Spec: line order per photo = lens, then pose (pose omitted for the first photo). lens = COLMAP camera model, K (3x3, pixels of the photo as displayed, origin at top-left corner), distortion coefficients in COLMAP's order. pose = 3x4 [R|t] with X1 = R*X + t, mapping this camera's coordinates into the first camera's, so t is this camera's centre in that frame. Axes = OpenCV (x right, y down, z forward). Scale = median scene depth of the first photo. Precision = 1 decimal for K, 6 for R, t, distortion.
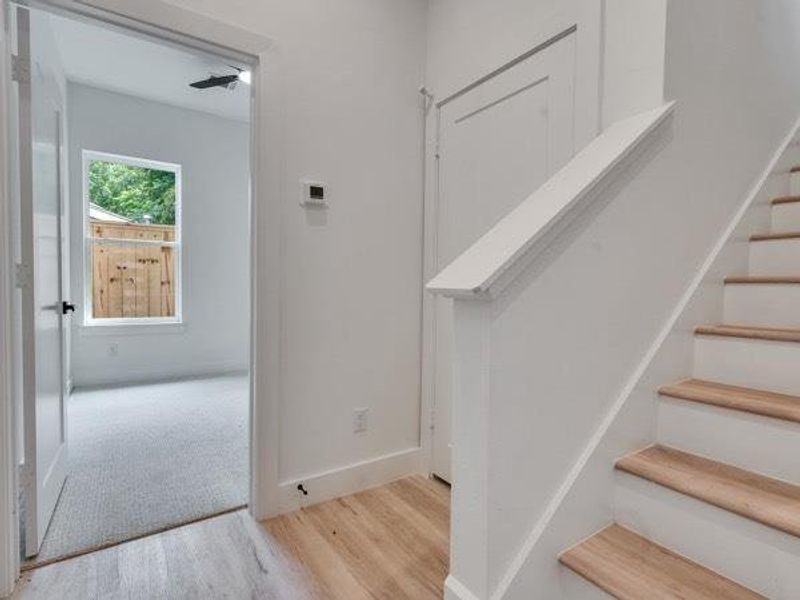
lens RADIAL K [[406.9, 0, 400.0], [0, 406.9, 300.0], [0, 0, 1]] dist [0.000975, -0.000131]
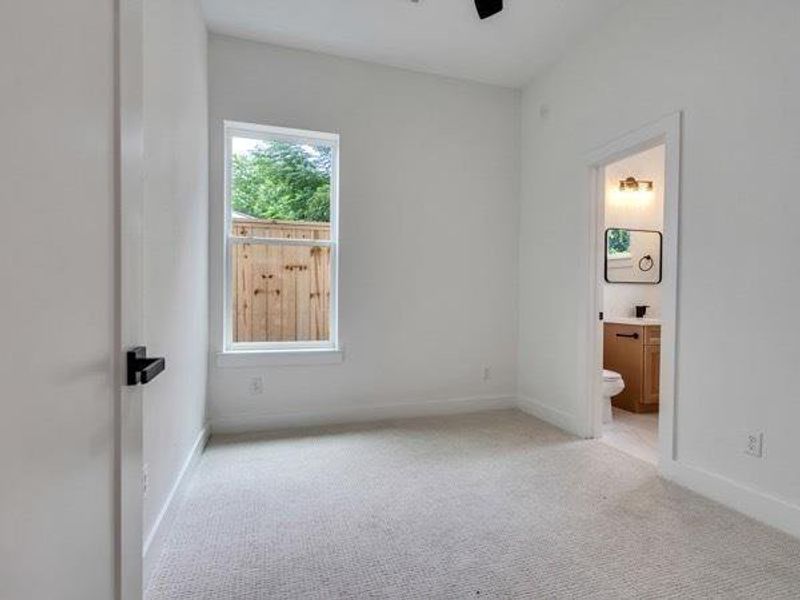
lens RADIAL K [[406.9, 0, 400.0], [0, 406.9, 300.0], [0, 0, 1]] dist [0.000975, -0.000131]
pose [[0.959895, -0.004760, -0.280319, -0.208339], [-0.002100, 0.999706, -0.024169, -0.014322], [0.280352, 0.023789, 0.959602, 0.306027]]
